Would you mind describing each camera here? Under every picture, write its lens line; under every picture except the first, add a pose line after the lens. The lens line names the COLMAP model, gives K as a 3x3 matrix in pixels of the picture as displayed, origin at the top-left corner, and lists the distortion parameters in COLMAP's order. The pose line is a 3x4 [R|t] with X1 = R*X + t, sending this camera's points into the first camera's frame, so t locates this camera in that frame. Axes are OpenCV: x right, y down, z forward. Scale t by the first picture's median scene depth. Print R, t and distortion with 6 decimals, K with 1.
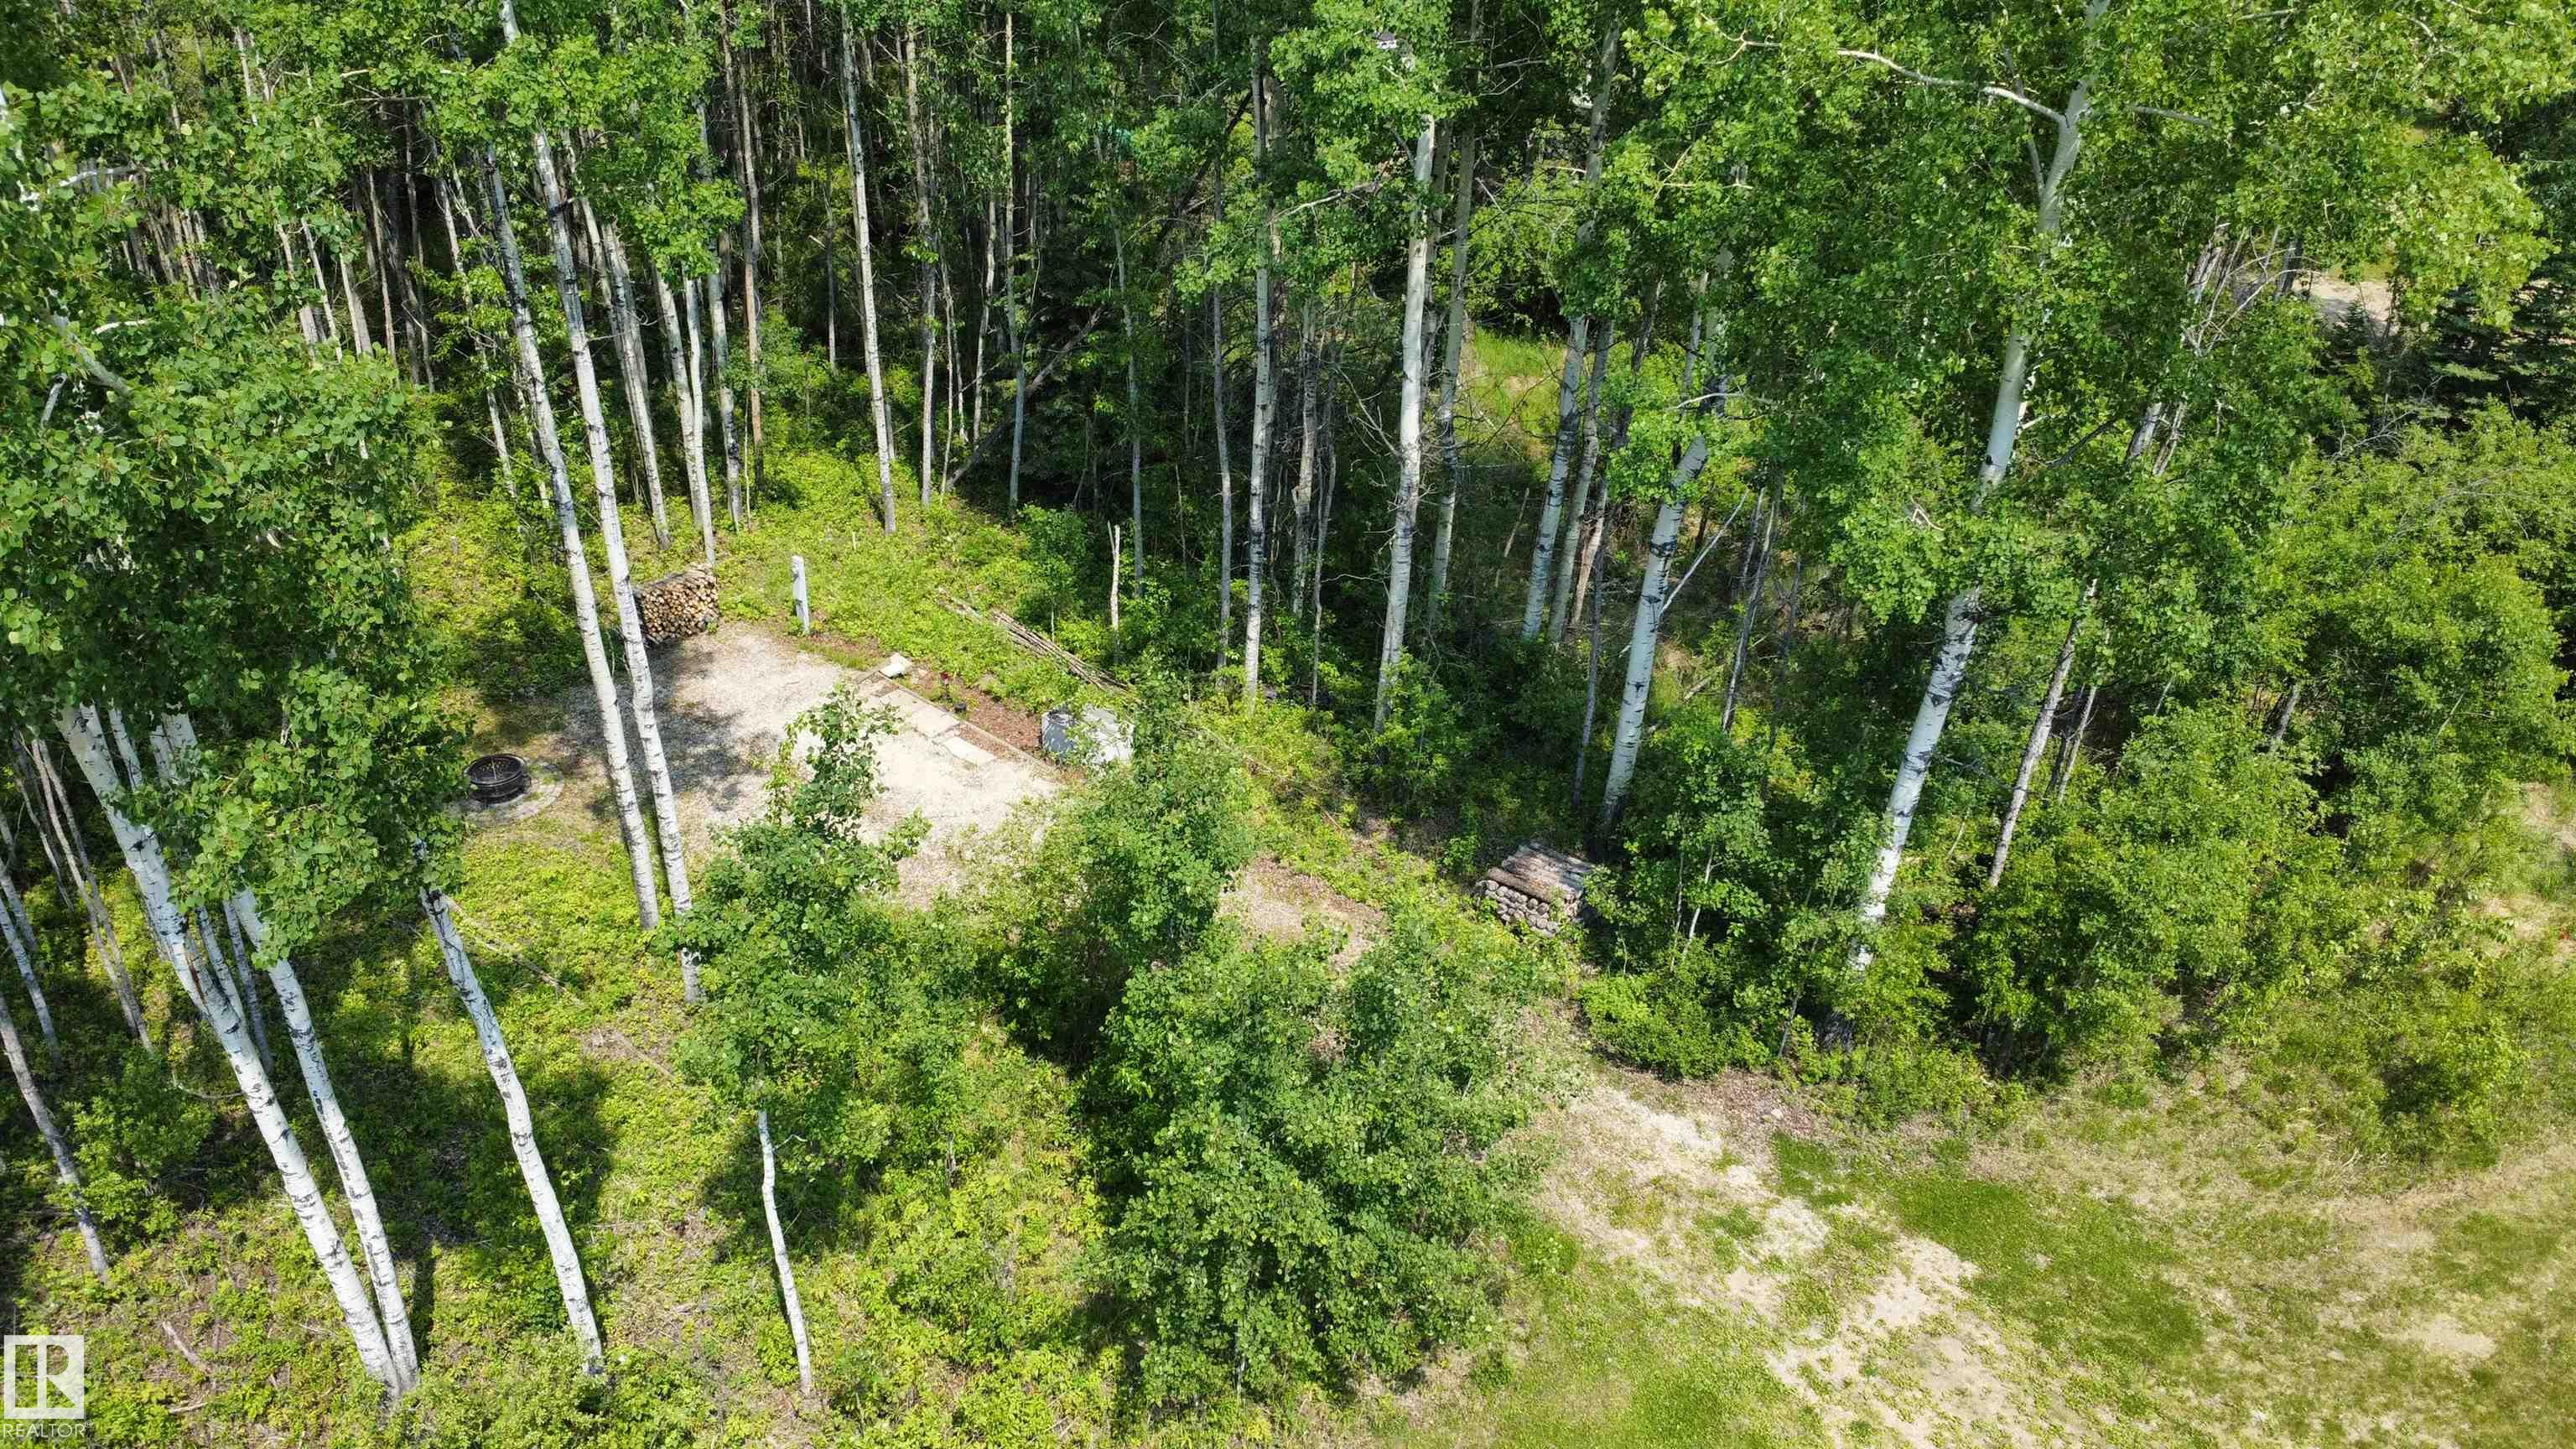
lens RADIAL K [[1859.9, 0, 1272.8], [0, 1859.9, 733.9], [0, 0, 1]] dist [-0.026789, -0.010576]
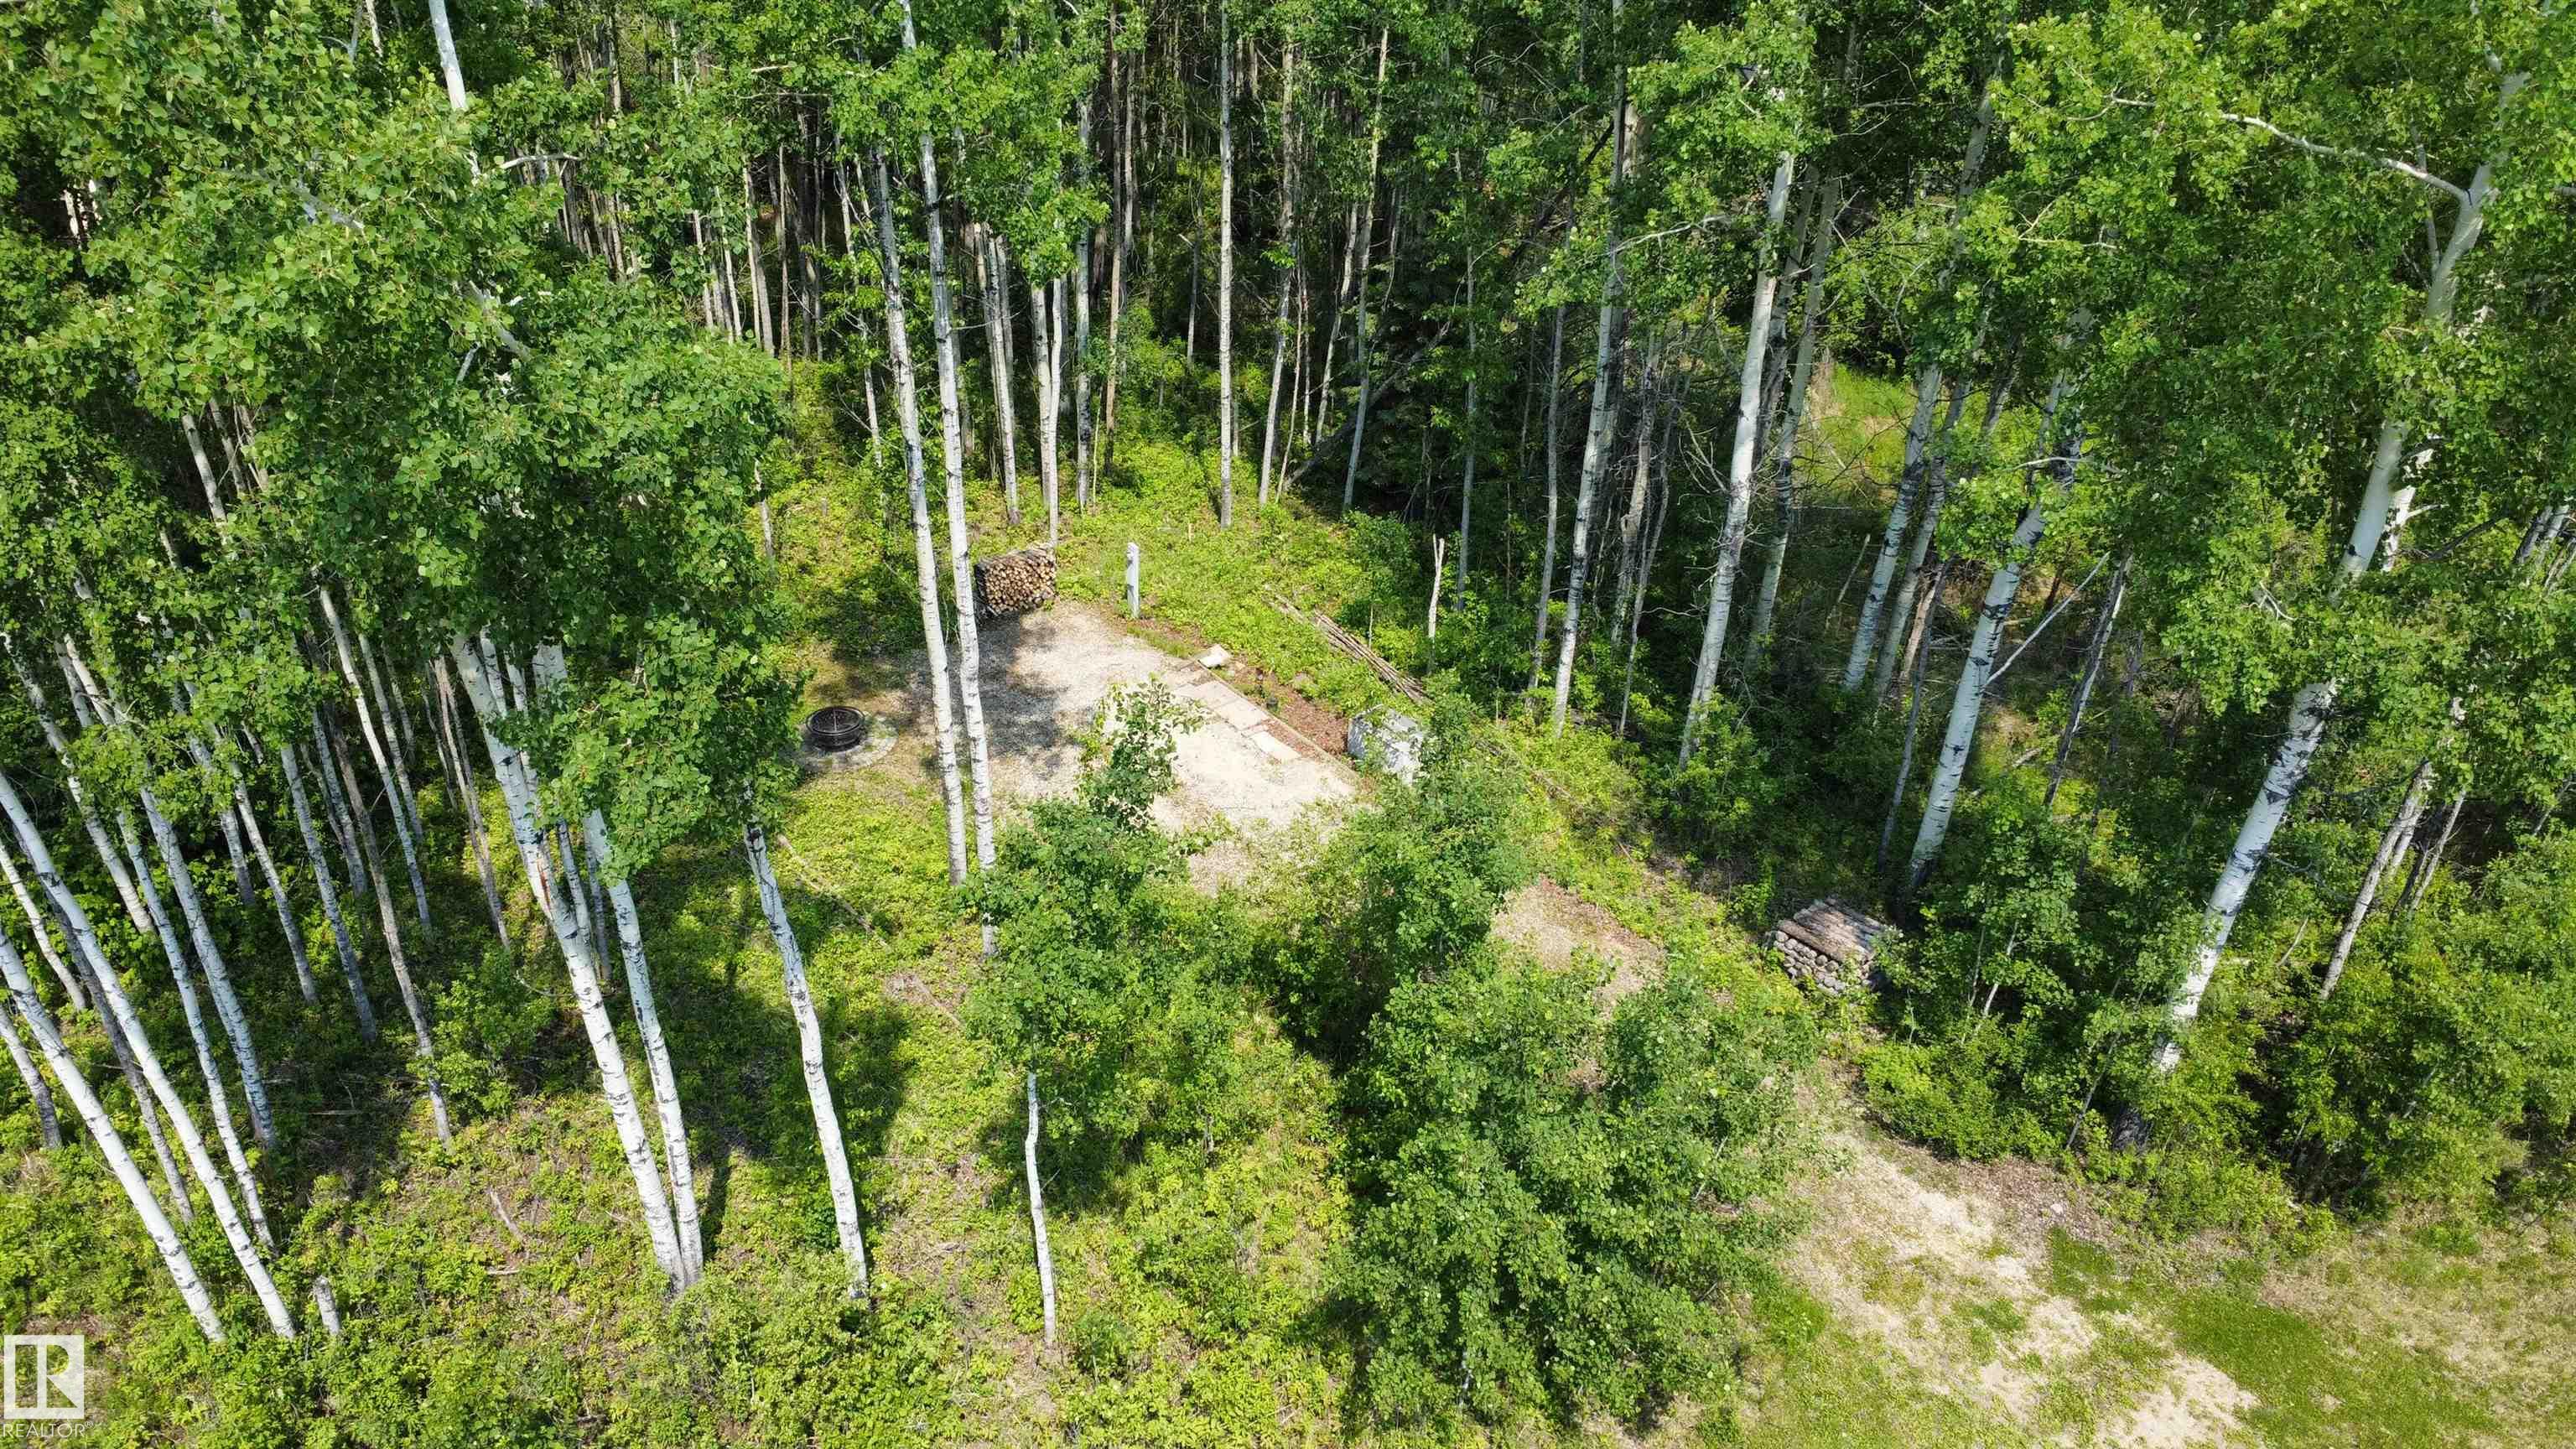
lens RADIAL K [[1859.9, 0, 1278.2], [0, 1859.9, 731.8], [0, 0, 1]] dist [-0.026789, -0.010576]
pose [[0.980186, 0.098273, -0.171981, 0.018554], [-0.098850, 0.995089, 0.005230, -0.005910], [0.171651, 0.011873, 0.985086, -0.013719]]
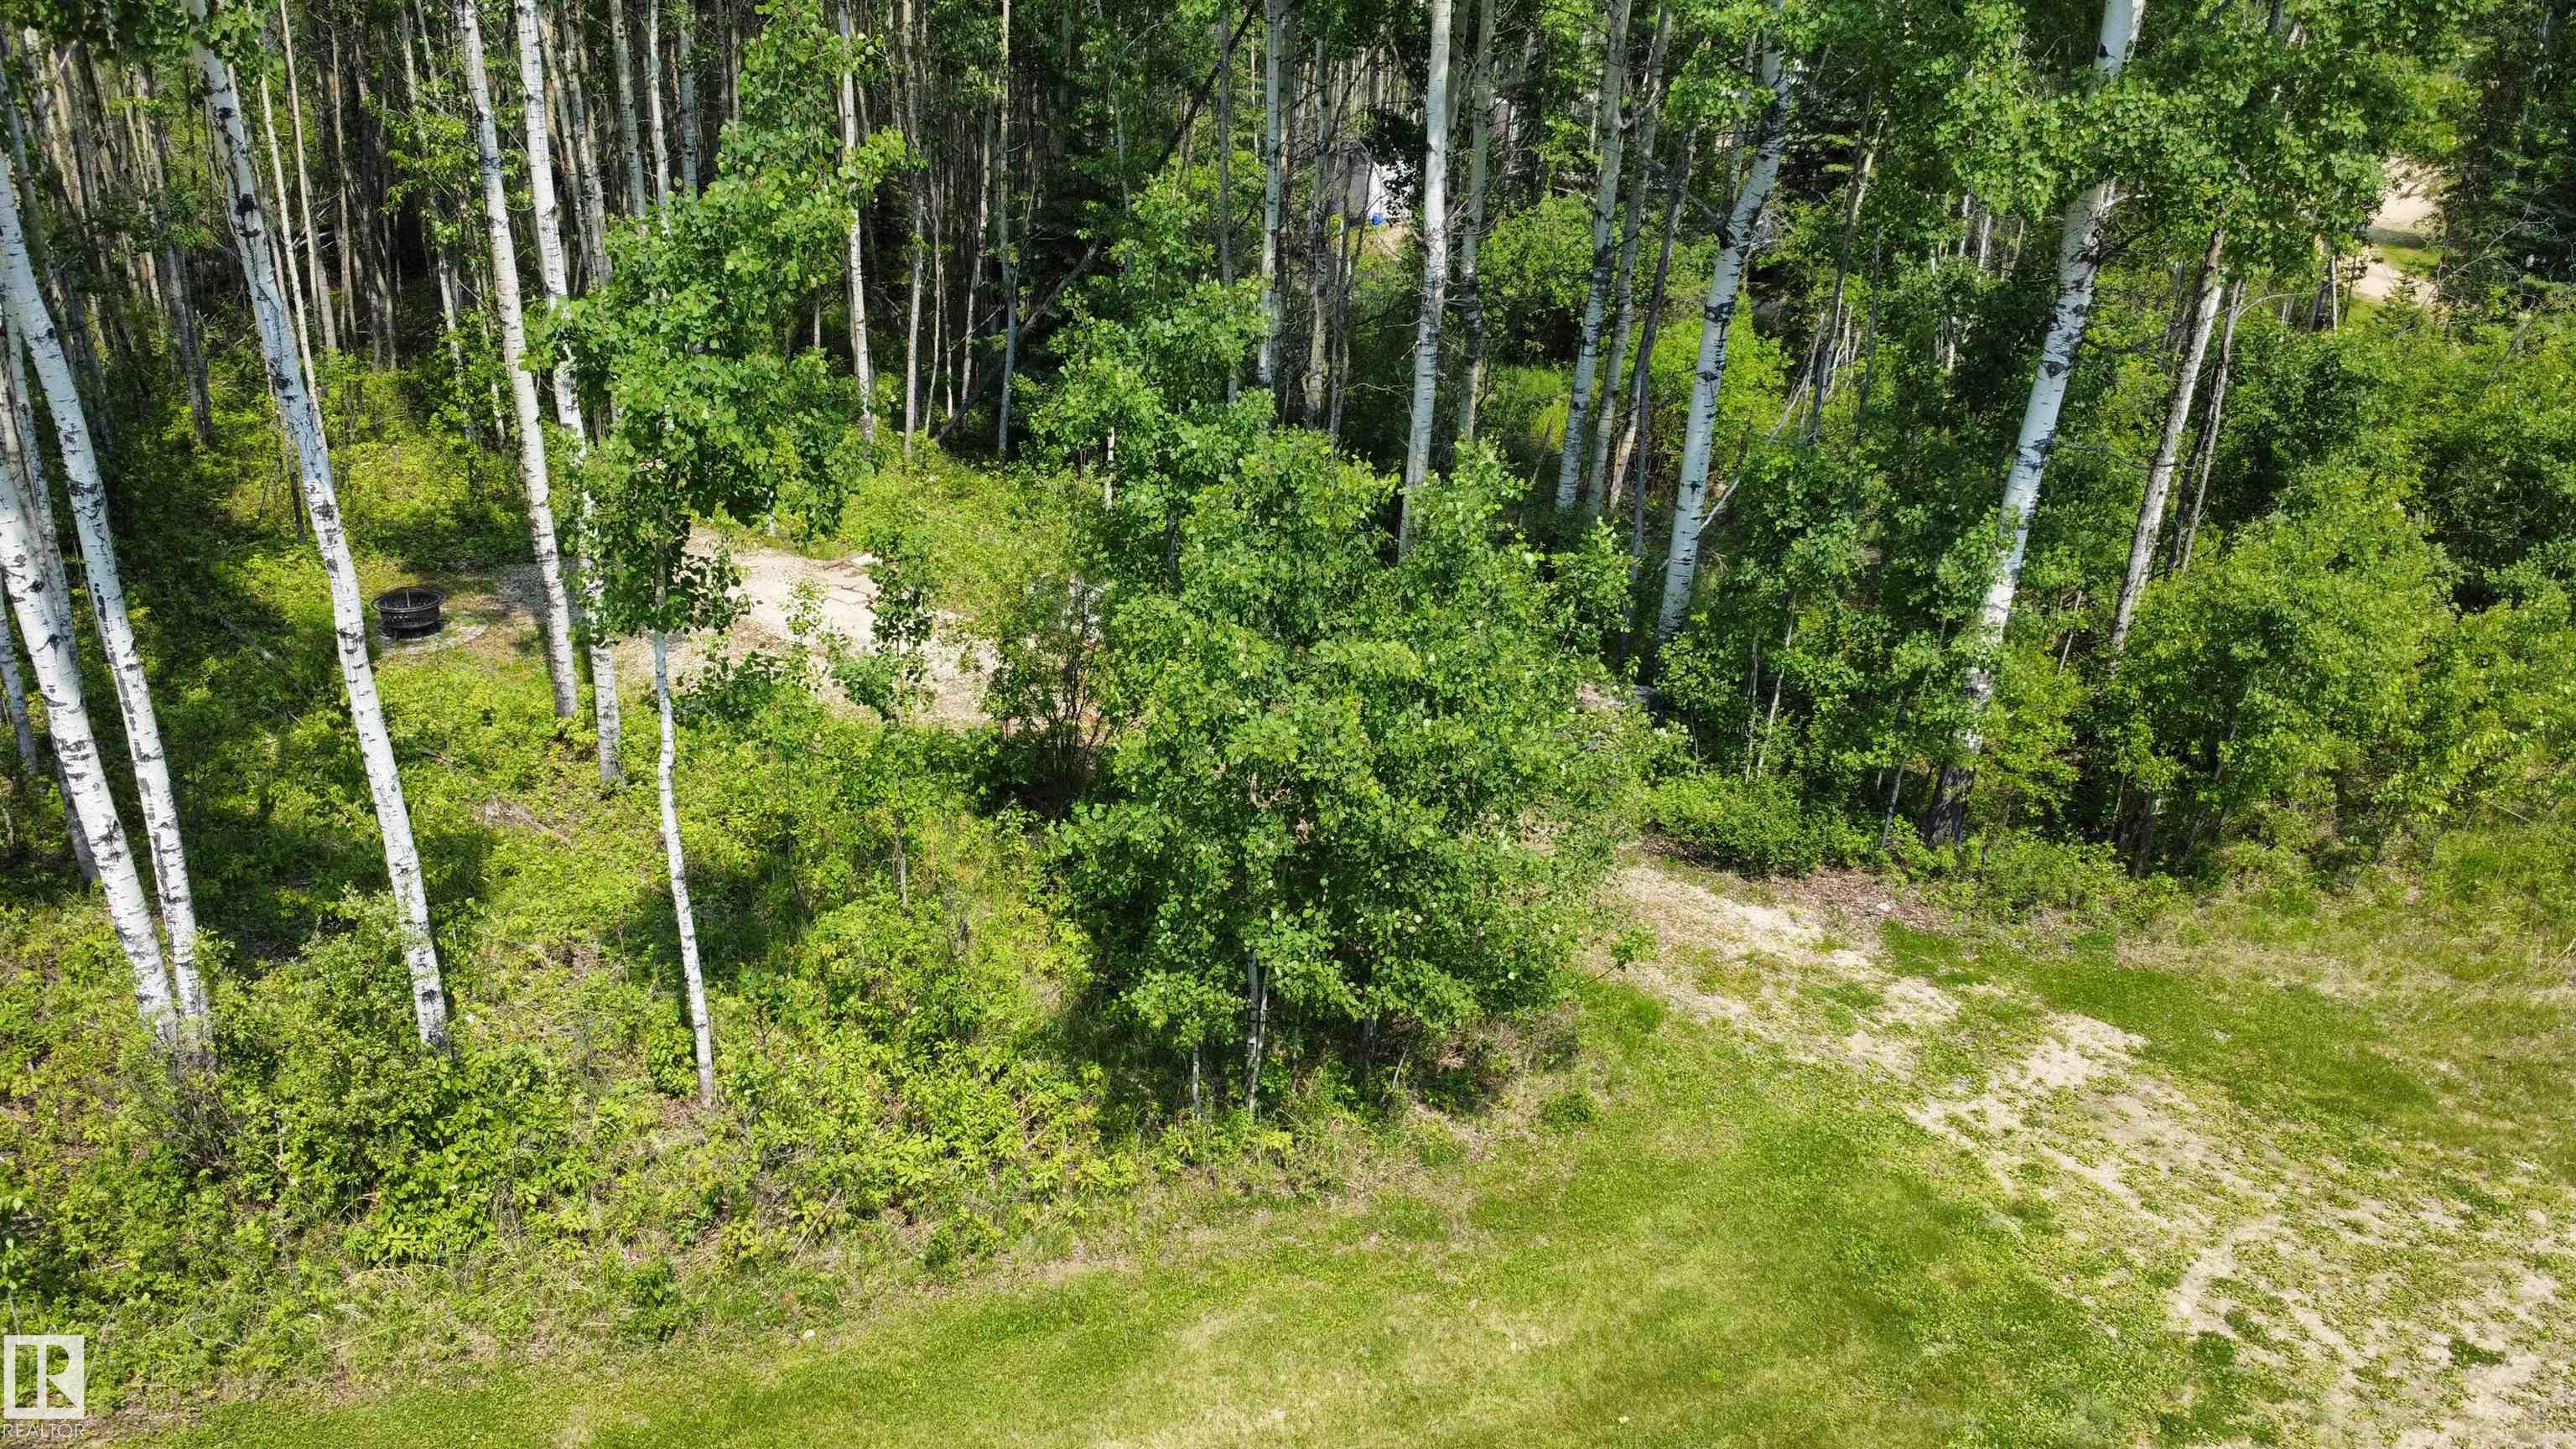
lens RADIAL K [[1859.9, 0, 1270.5], [0, 1859.9, 740.7], [0, 0, 1]] dist [-0.026789, -0.010576]
pose [[0.999996, 0.001428, 0.002548, -0.010762], [-0.001026, 0.988478, -0.151359, 0.274702], [-0.002734, 0.151356, 0.988476, 0.162983]]
